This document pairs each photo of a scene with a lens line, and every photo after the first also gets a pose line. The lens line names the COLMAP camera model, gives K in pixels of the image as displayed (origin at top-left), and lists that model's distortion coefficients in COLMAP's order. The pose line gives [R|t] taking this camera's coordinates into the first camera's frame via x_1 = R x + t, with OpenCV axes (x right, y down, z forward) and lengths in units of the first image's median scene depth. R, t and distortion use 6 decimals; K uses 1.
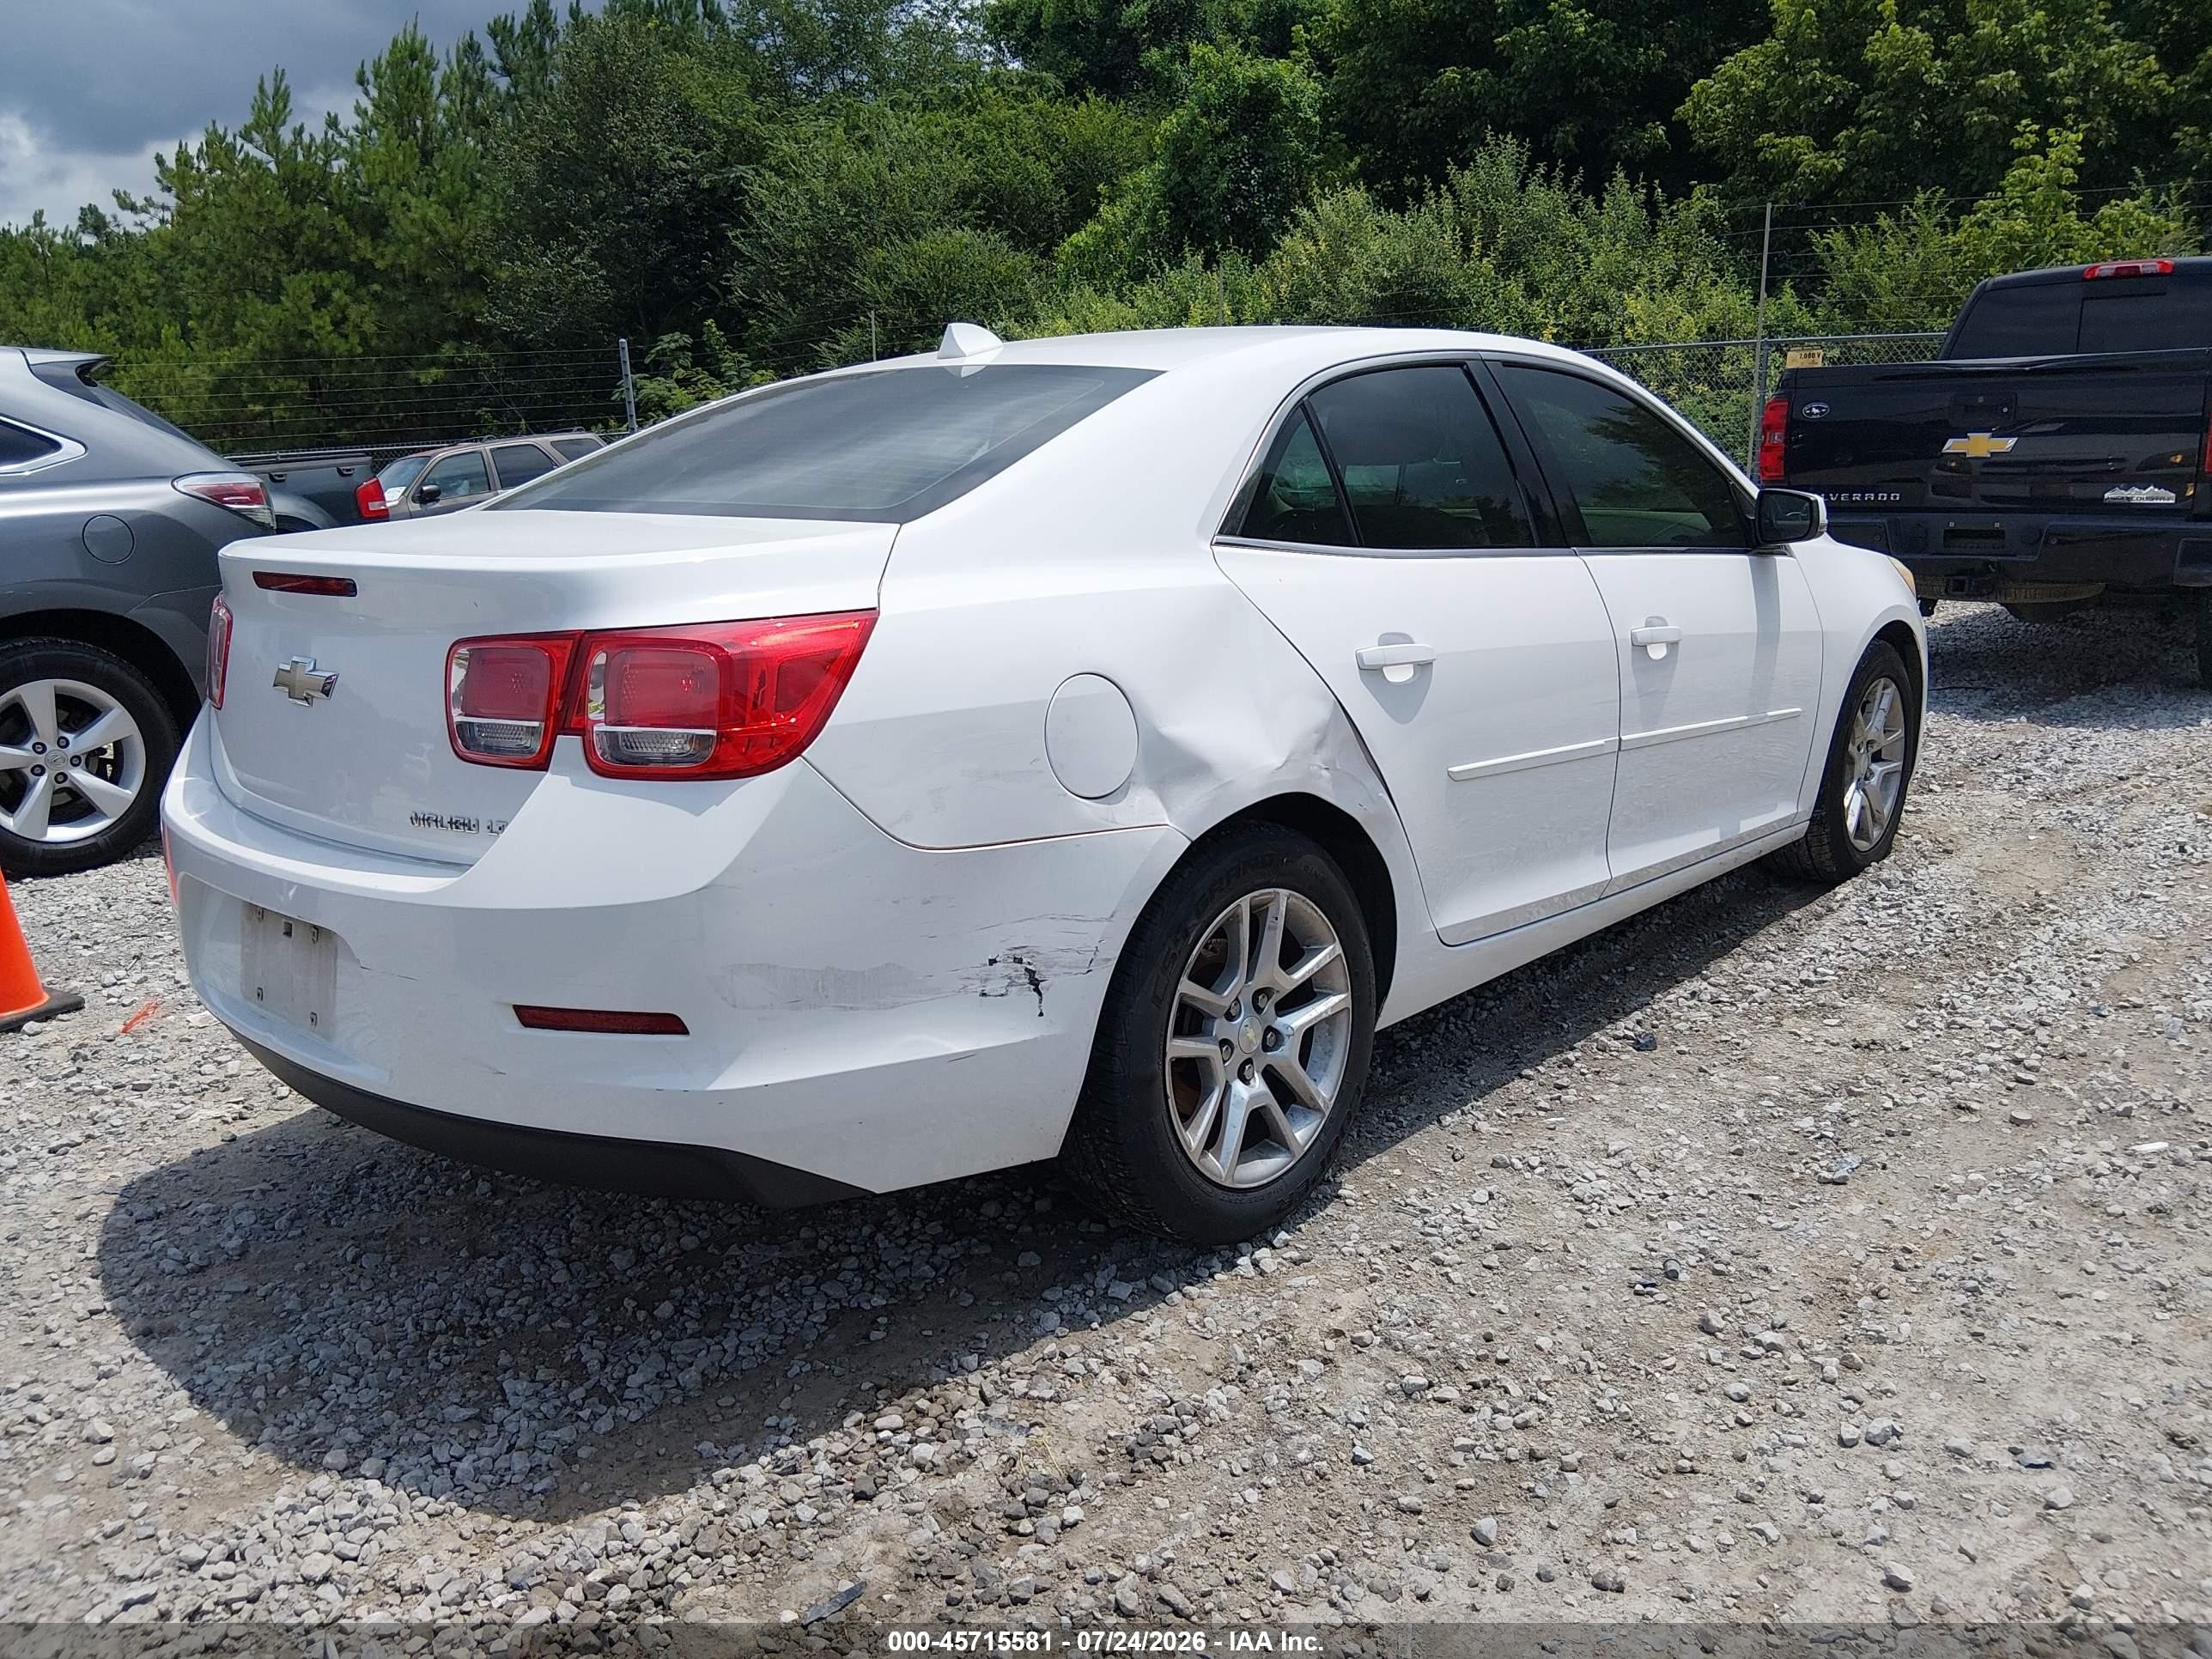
lens RADIAL K [[1773.5, 0, 1106.3], [0, 1773.5, 847.5], [0, 0, 1]] dist [0.005326, -0.035332]
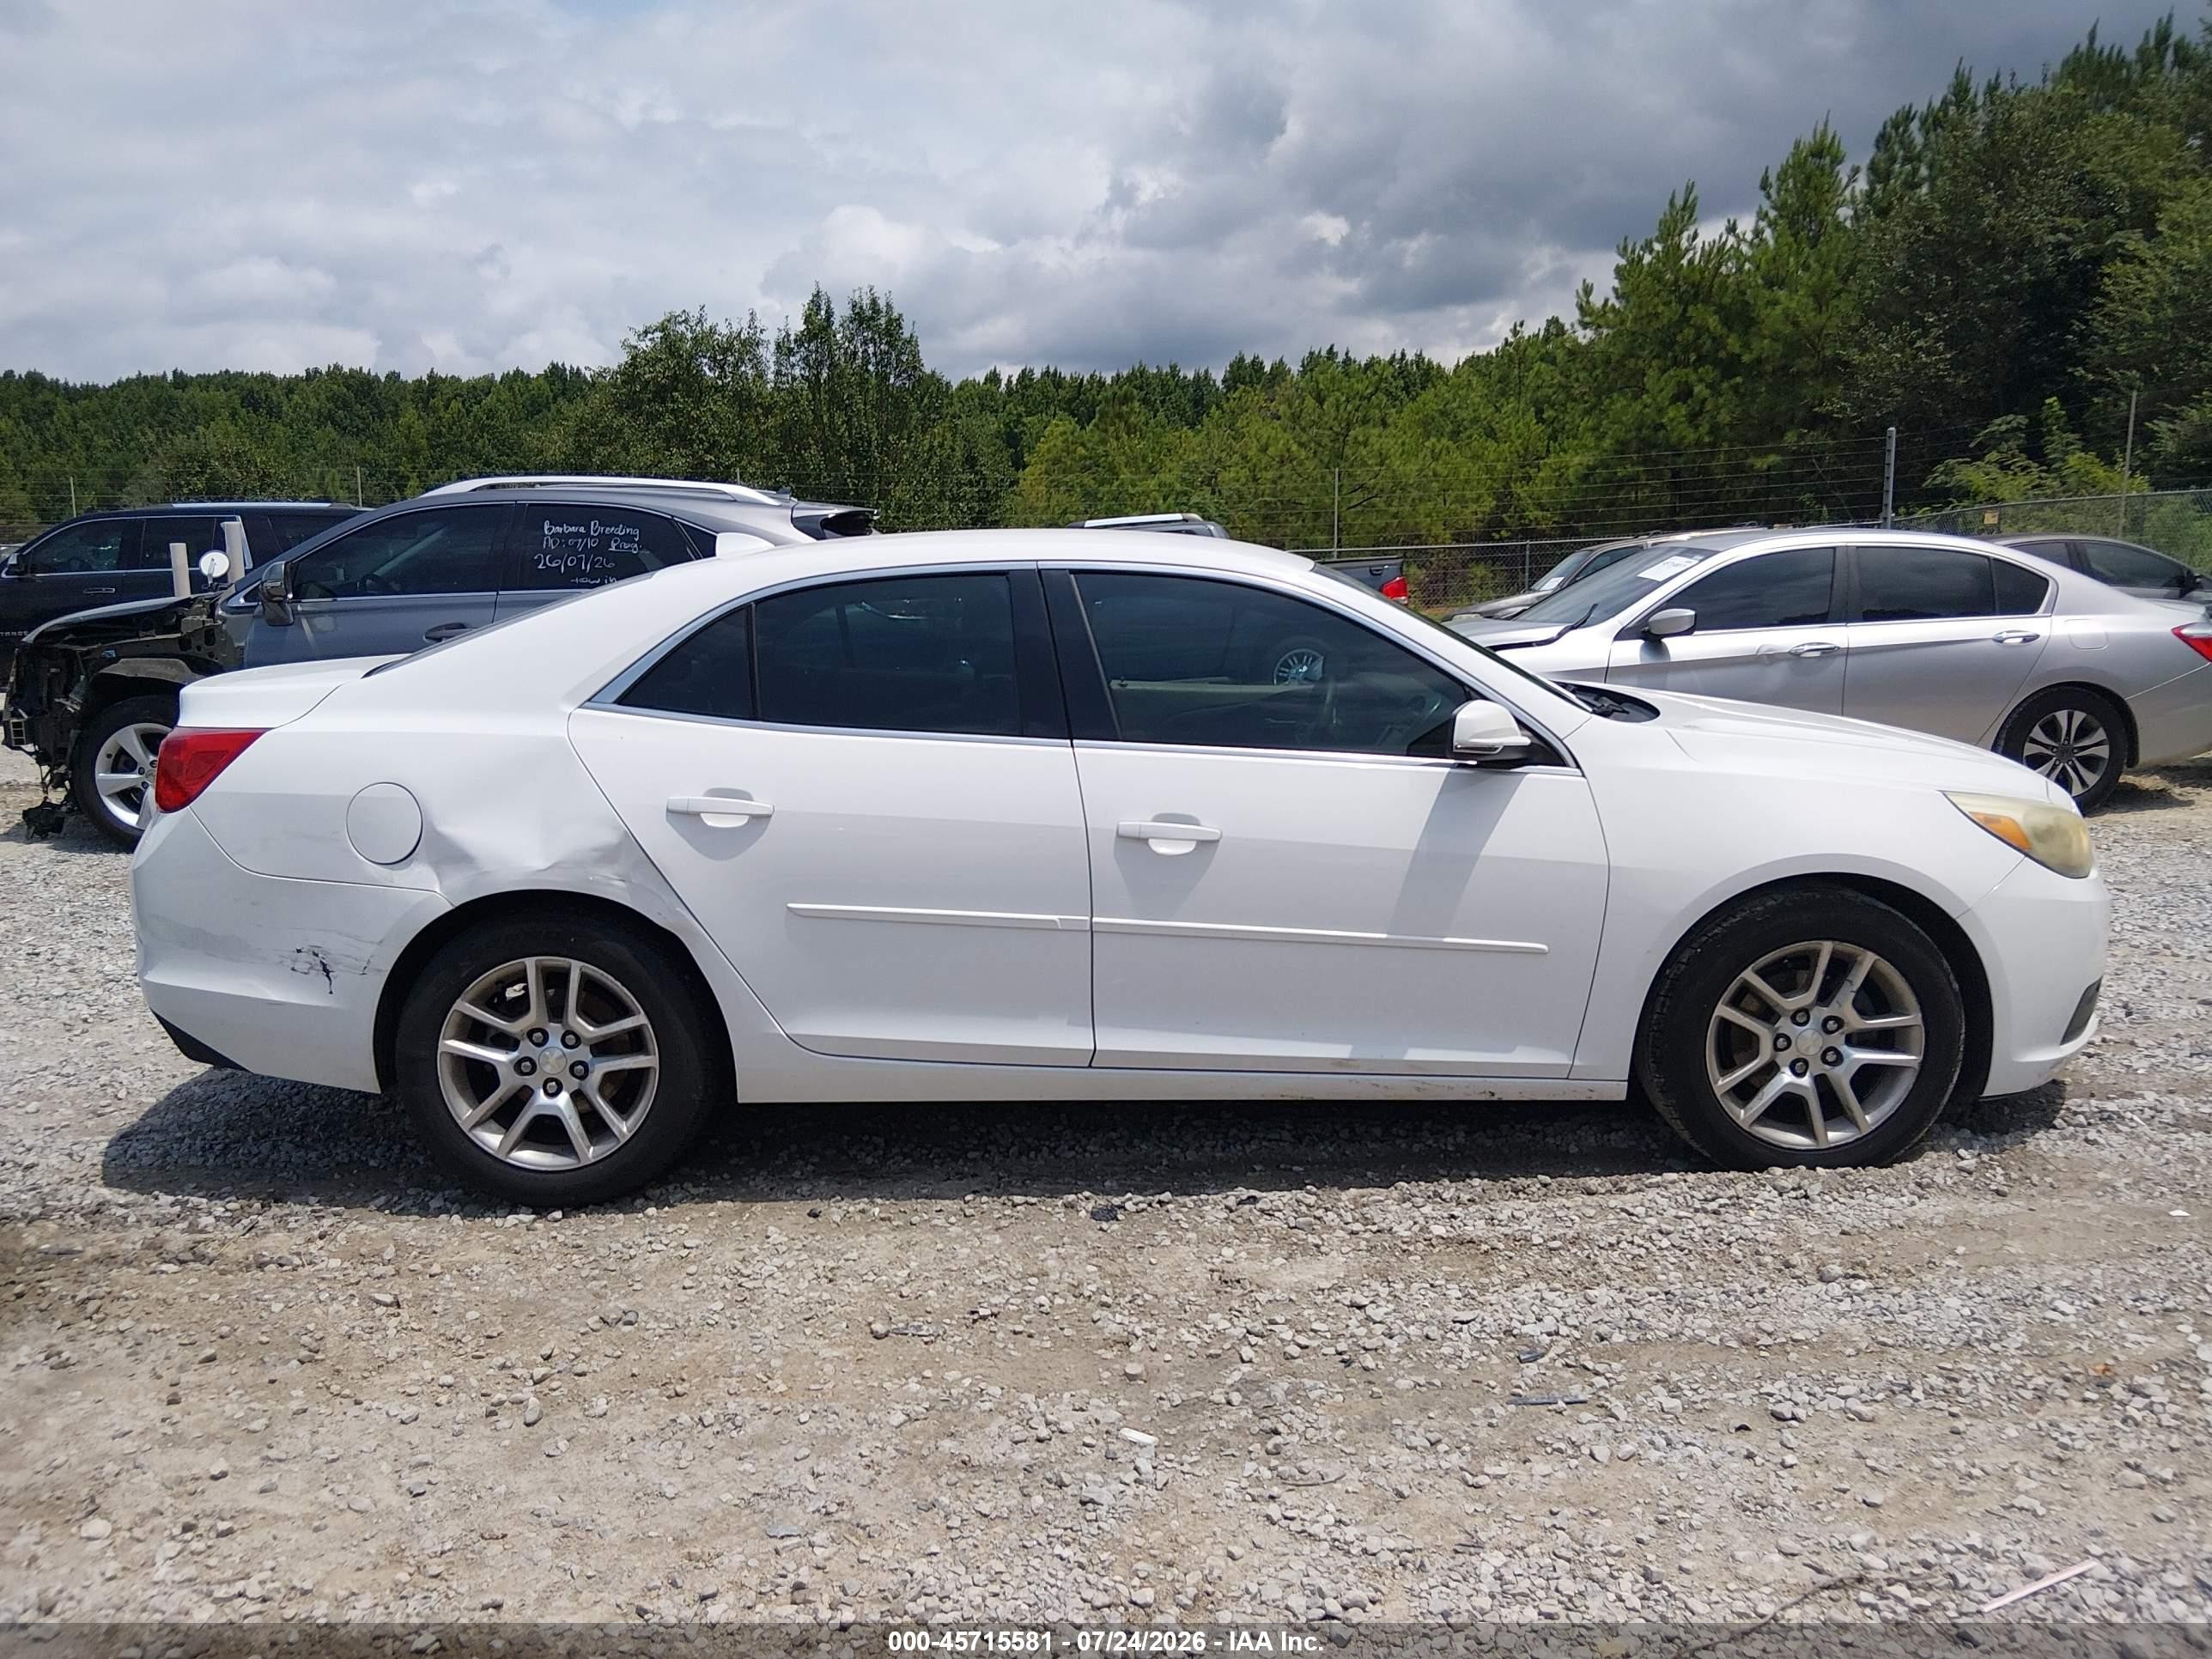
lens RADIAL K [[1773.5, 0, 1119.1], [0, 1773.5, 819.9], [0, 0, 1]] dist [0.005326, -0.035332]
pose [[0.649354, 0.137849, -0.747889, 0.889805], [-0.173348, 0.984375, 0.030929, -0.128469], [0.740466, 0.109561, 0.663103, 0.254775]]
